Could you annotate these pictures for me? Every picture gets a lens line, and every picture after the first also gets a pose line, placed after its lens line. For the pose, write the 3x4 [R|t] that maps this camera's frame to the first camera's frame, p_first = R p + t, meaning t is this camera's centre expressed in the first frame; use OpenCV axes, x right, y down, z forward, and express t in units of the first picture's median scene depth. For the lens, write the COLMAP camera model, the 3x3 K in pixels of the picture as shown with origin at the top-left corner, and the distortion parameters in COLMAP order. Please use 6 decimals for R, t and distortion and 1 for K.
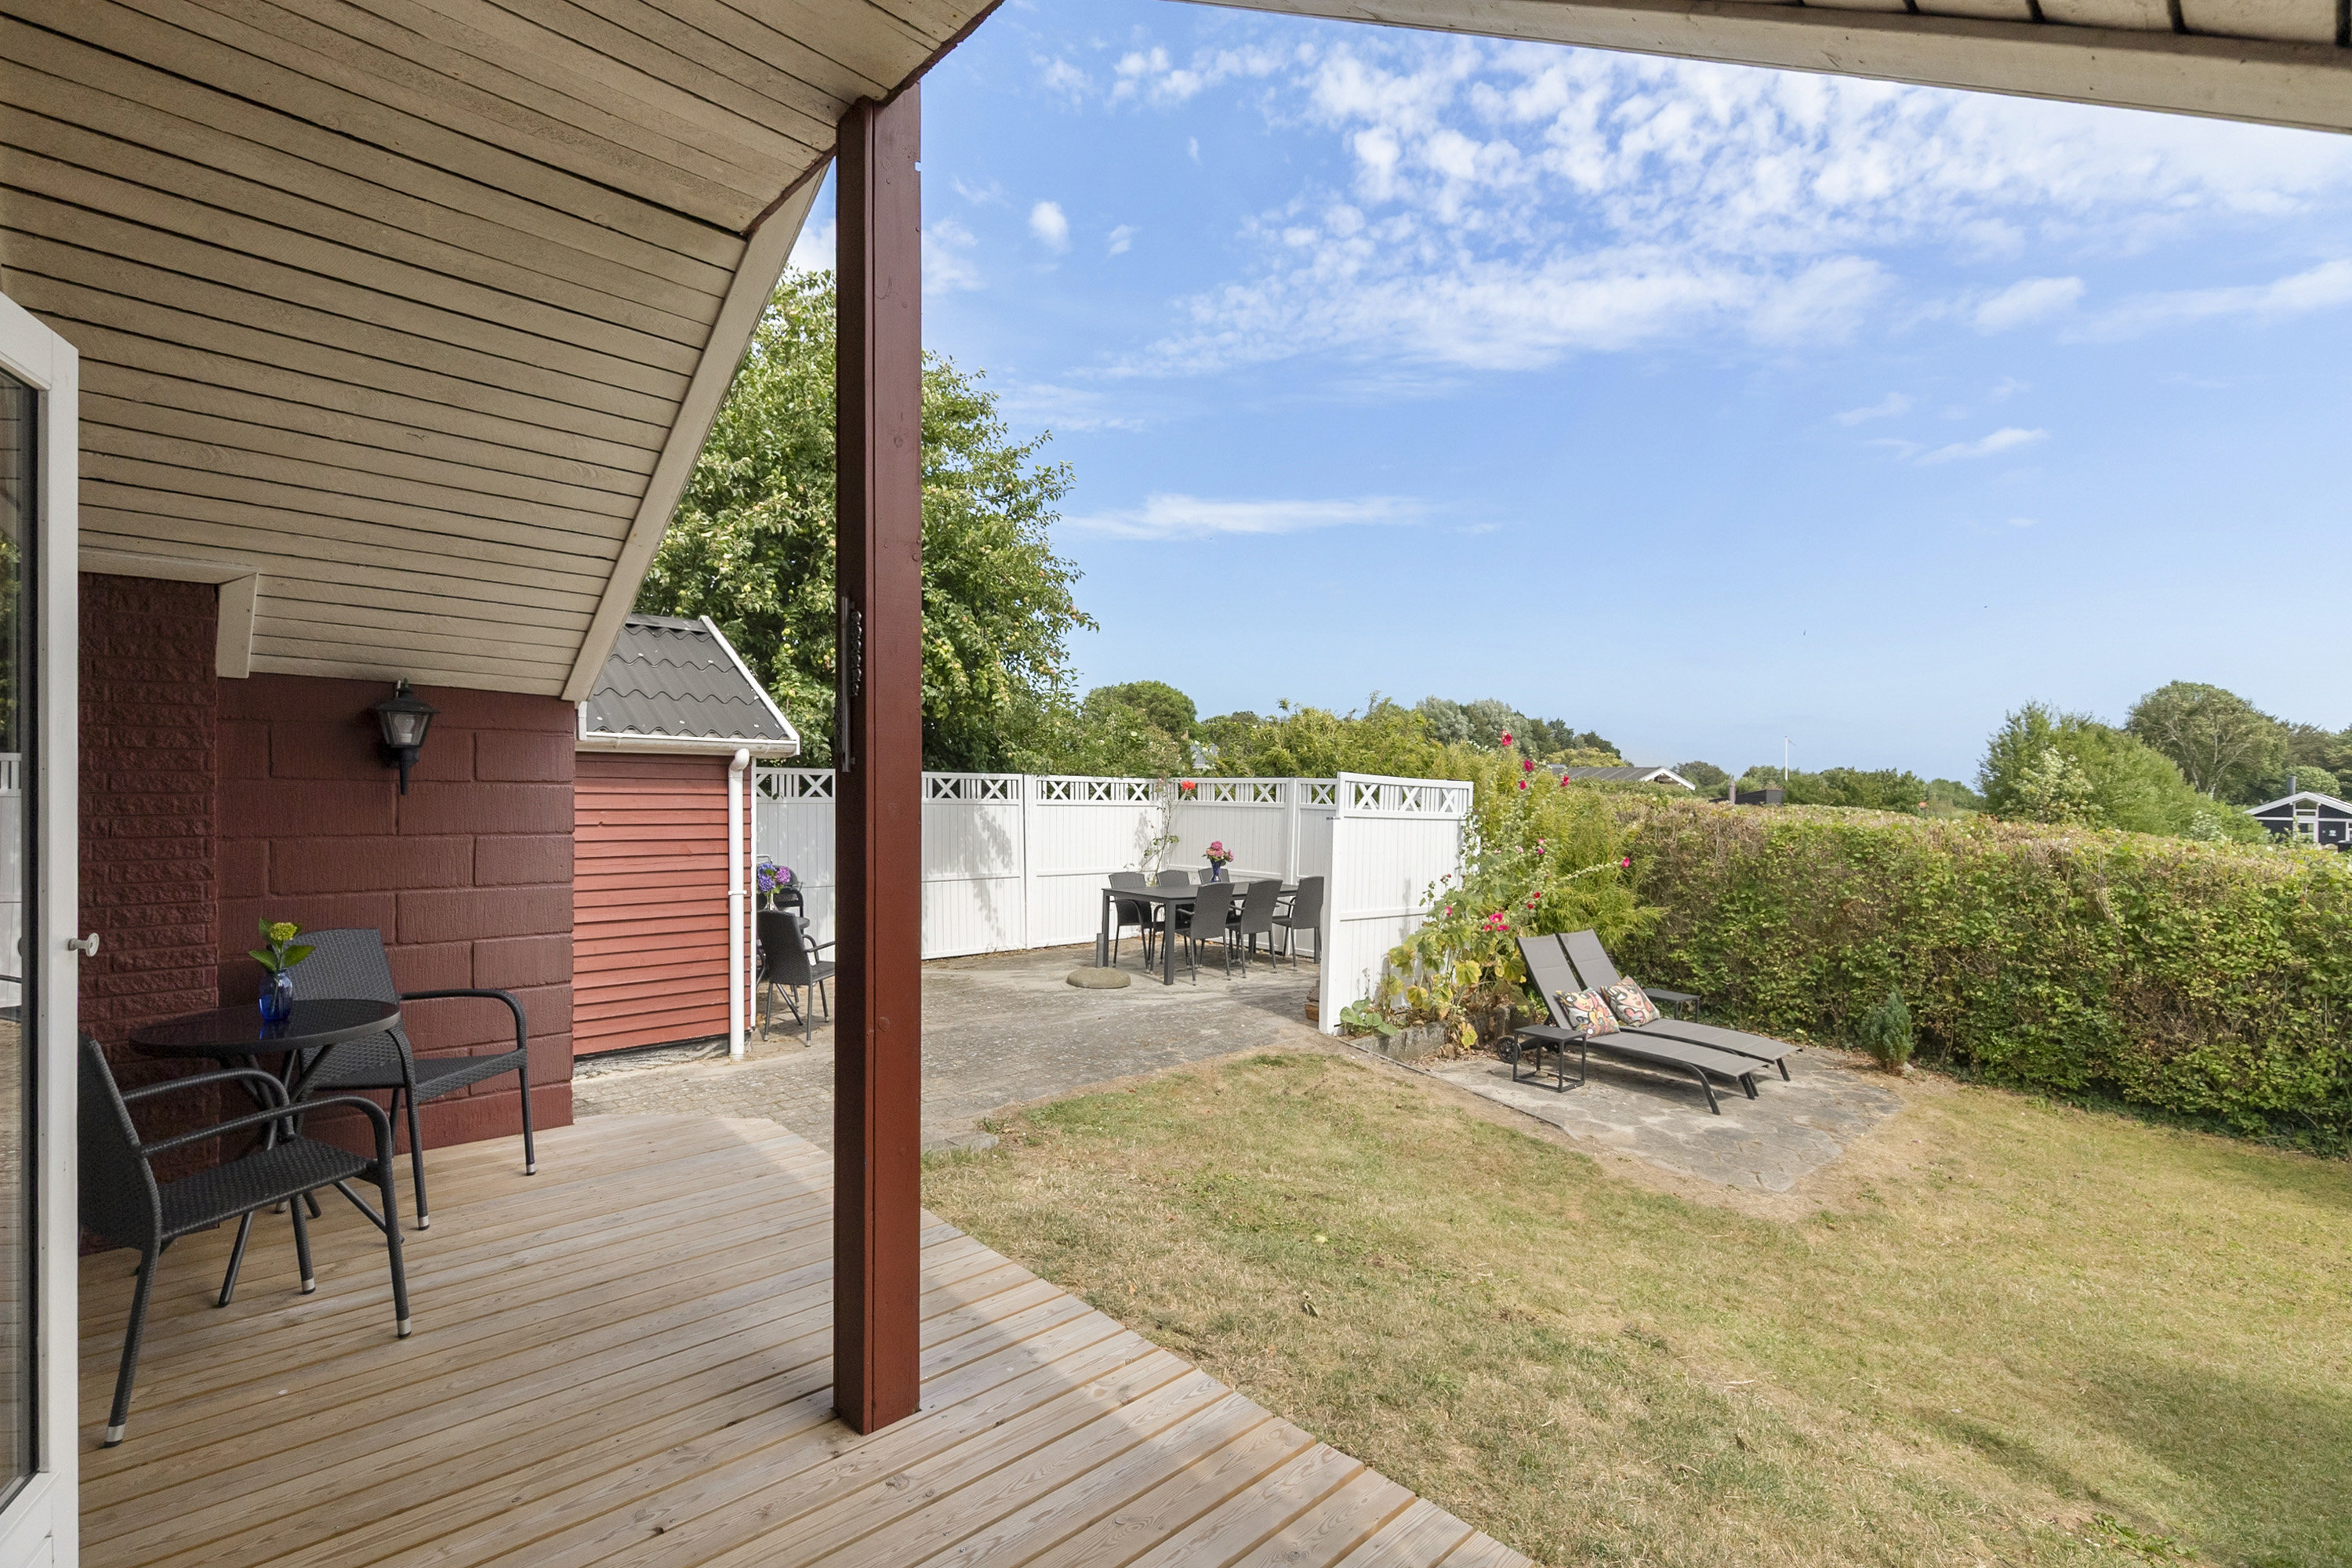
lens RADIAL K [[1068.4, 0, 1186.3], [0, 1068.4, 790.2], [0, 0, 1]] dist [-0.003331, -0.000395]
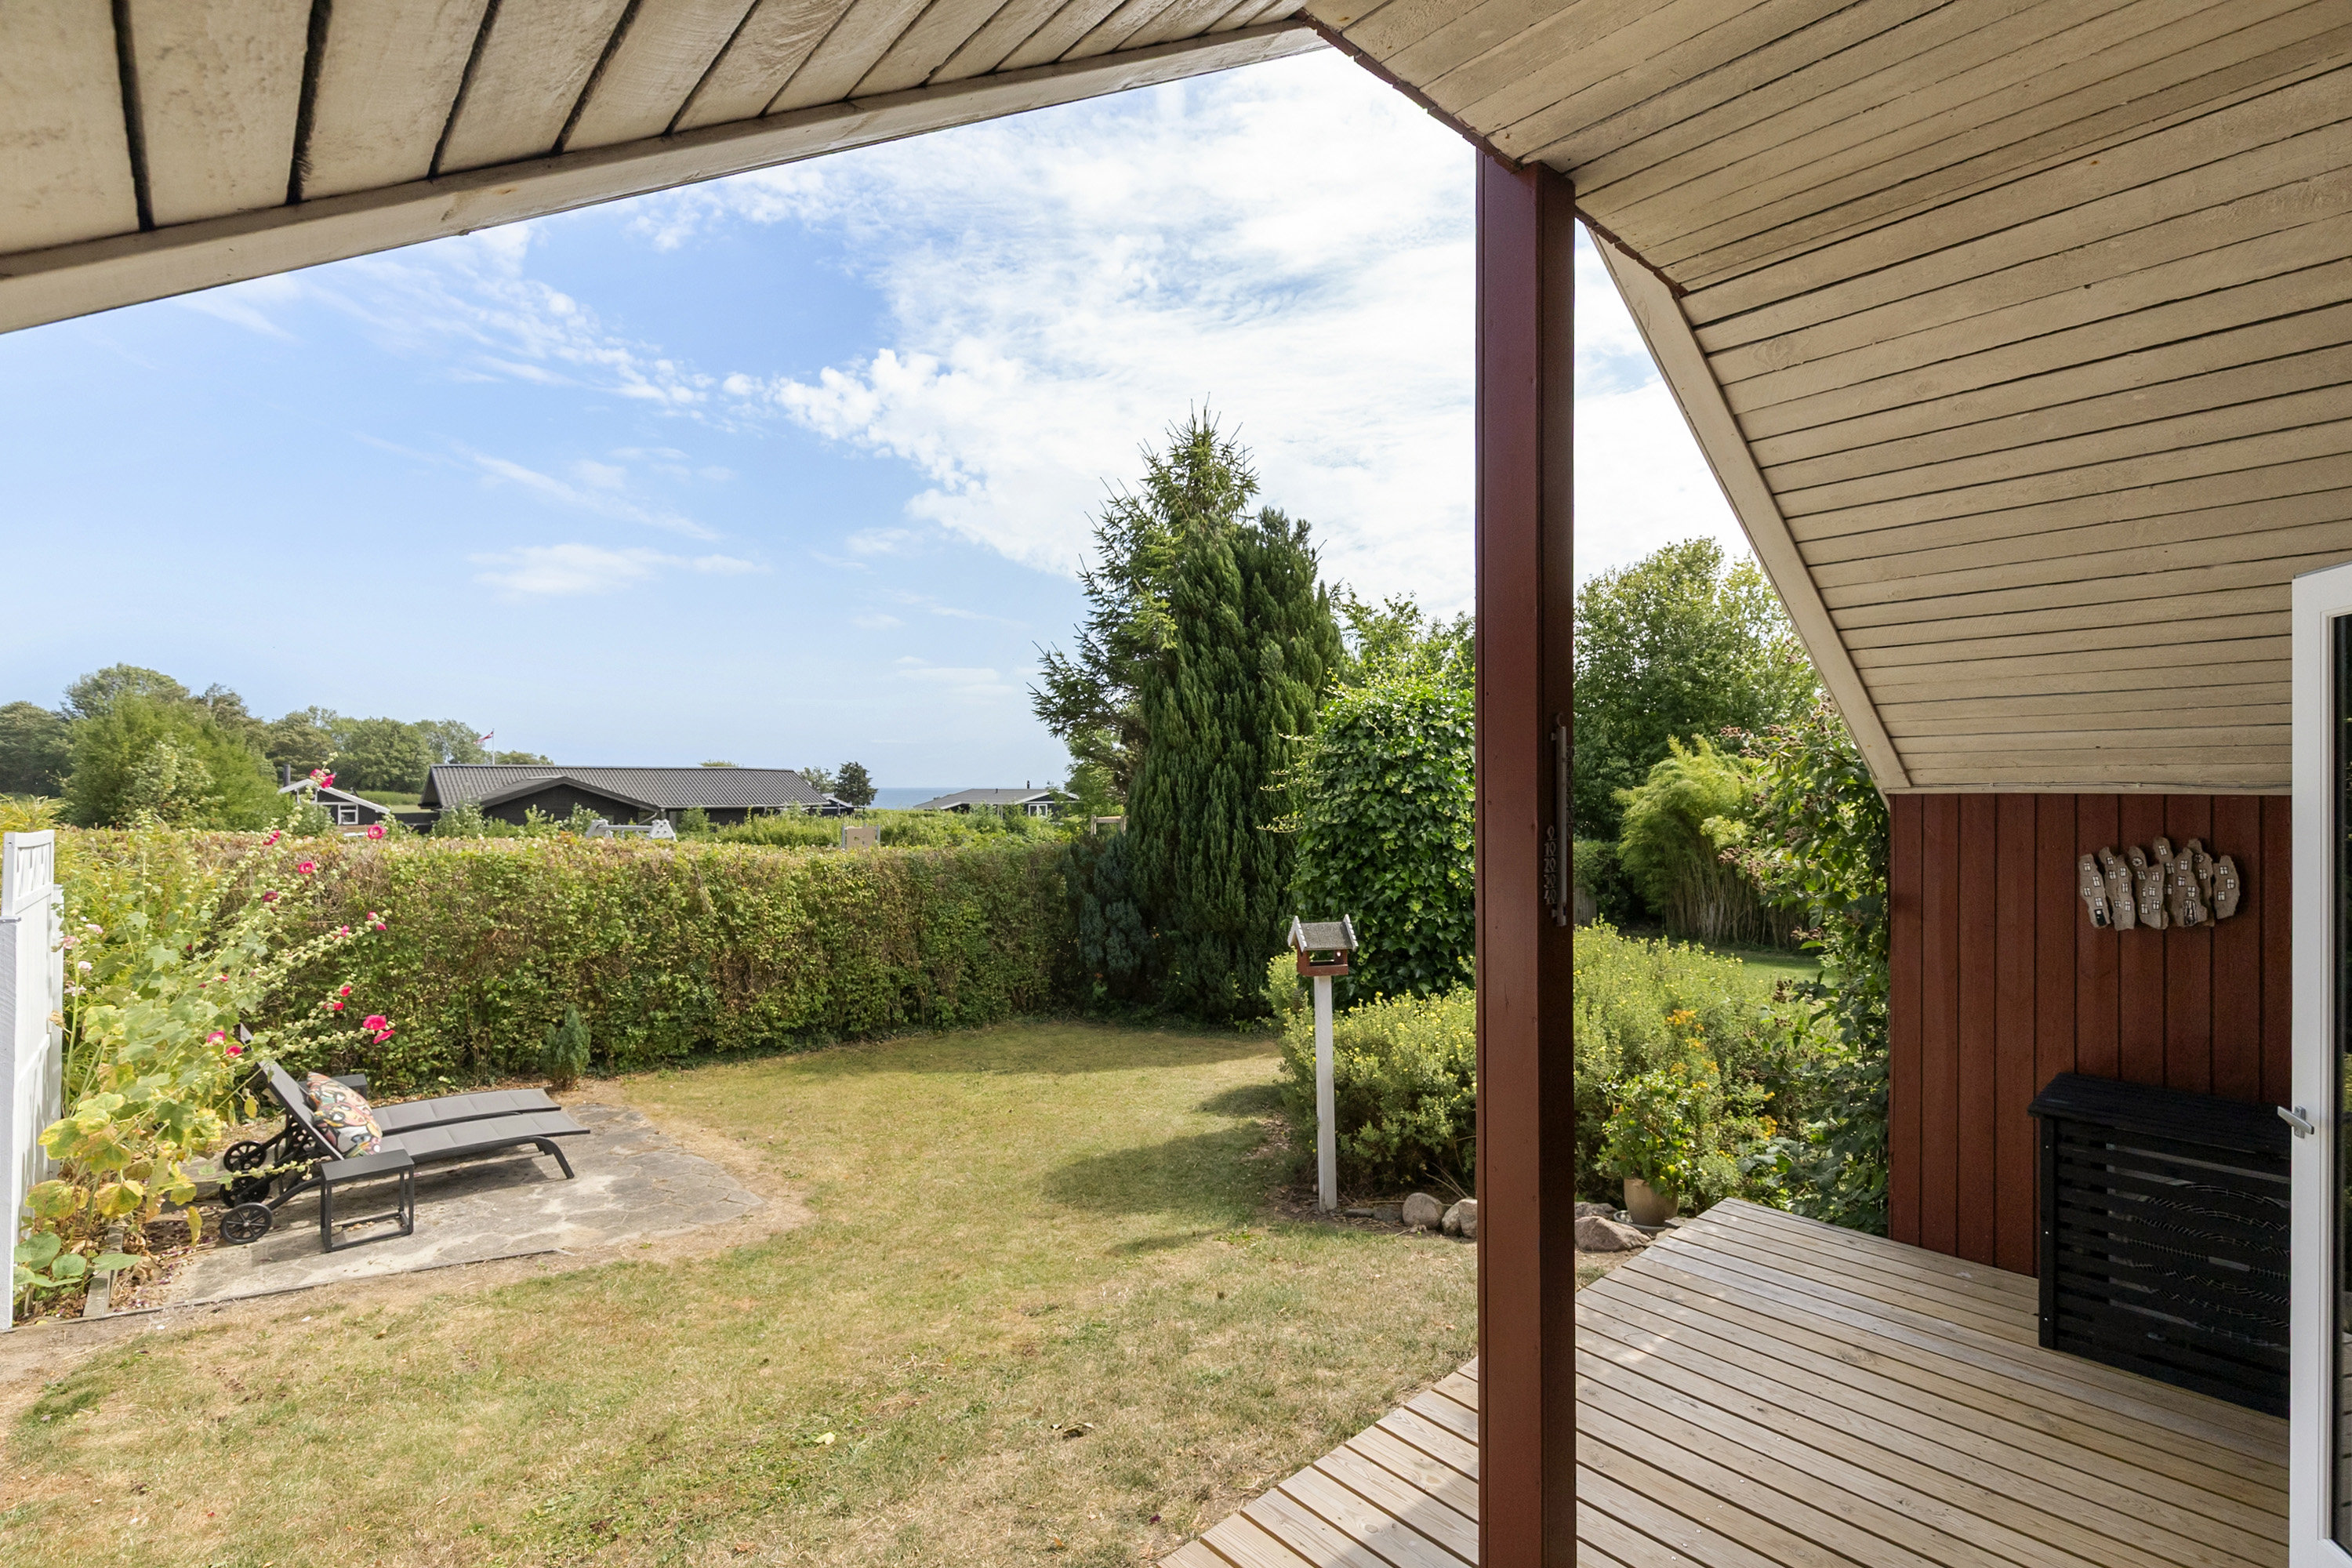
lens RADIAL K [[1068.4, 0, 1186.3], [0, 1068.4, 790.2], [0, 0, 1]] dist [-0.003331, -0.000395]
pose [[0.031812, -0.021997, 0.999252, -0.385104], [0.008567, 0.999727, 0.021734, -0.045757], [-0.999457, 0.007869, 0.031992, 0.417179]]
